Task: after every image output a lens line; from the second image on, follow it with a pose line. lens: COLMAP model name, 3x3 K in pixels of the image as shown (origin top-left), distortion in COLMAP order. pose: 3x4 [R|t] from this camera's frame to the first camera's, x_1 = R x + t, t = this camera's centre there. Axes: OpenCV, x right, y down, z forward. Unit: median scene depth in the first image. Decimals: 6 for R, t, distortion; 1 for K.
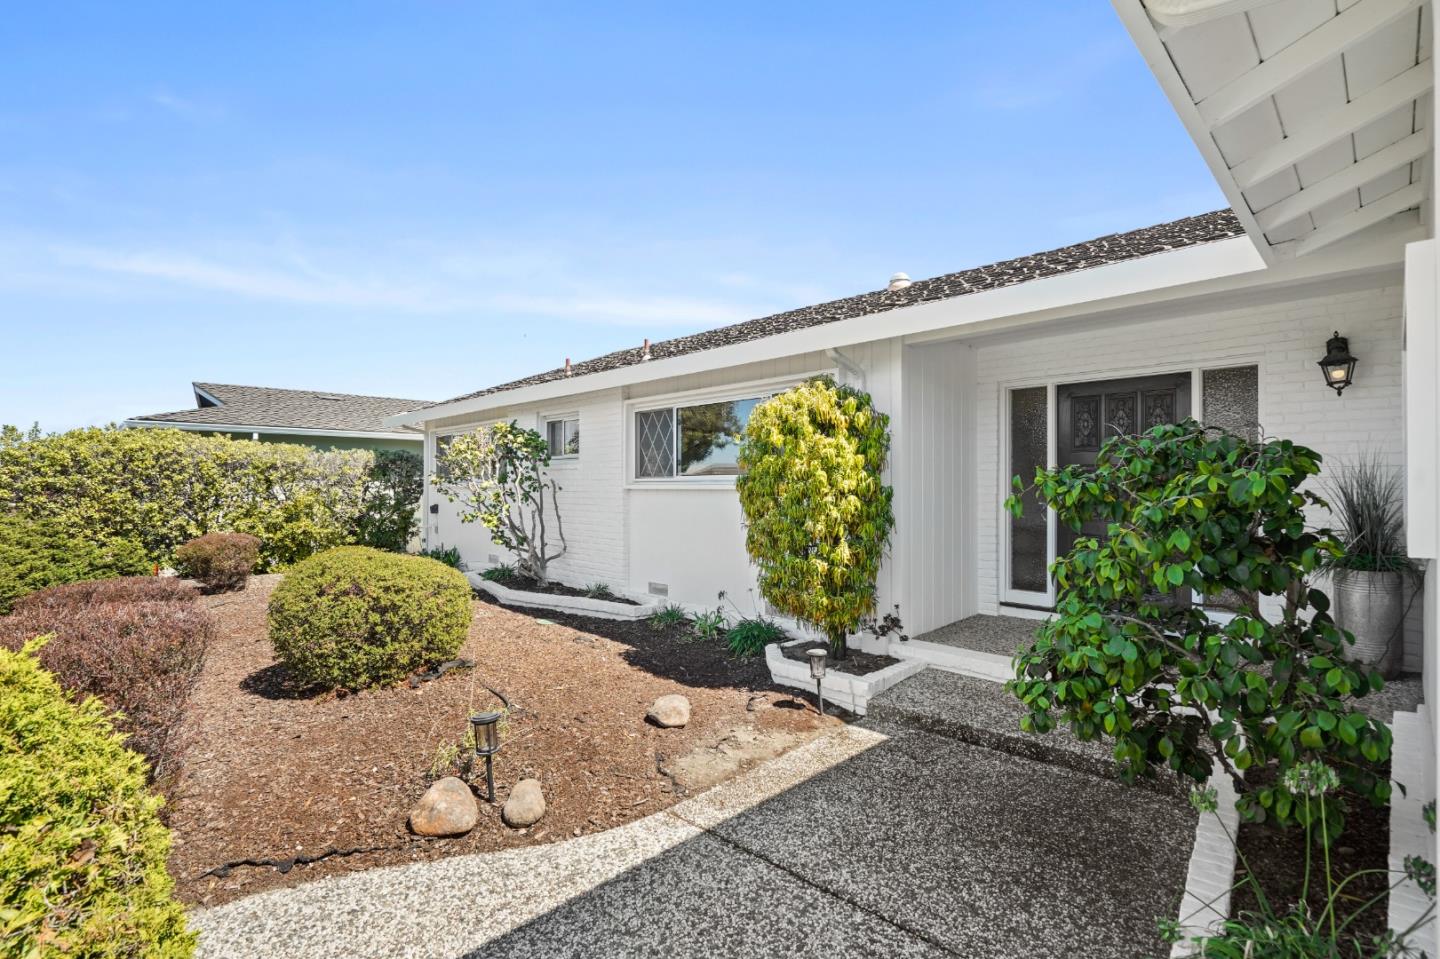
lens RADIAL K [[667.6, 0, 720.0], [0, 667.6, 479.5], [0, 0, 1]] dist [0.000774, 0.000086]
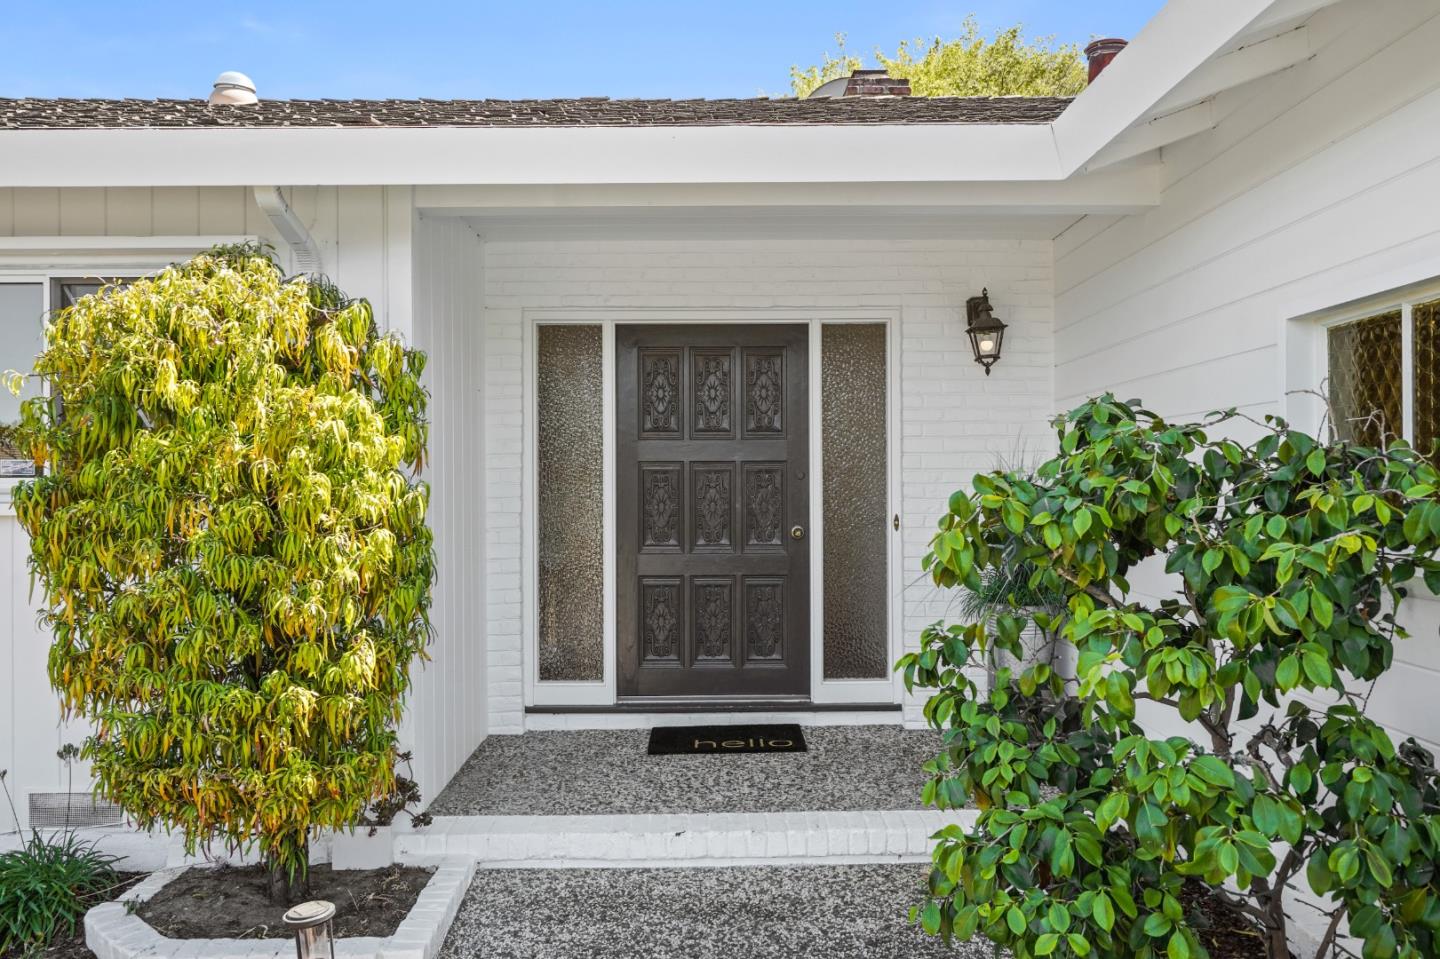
lens RADIAL K [[1098.6, 0, 720.0], [0, 1098.6, 479.5], [0, 0, 1]] dist [0.006264, -0.000349]
pose [[0.693215, -0.003157, 0.720724, -0.152617], [0.000734, 0.999993, 0.003675, -0.010193], [-0.720730, -0.002018, 0.693213, 0.314166]]
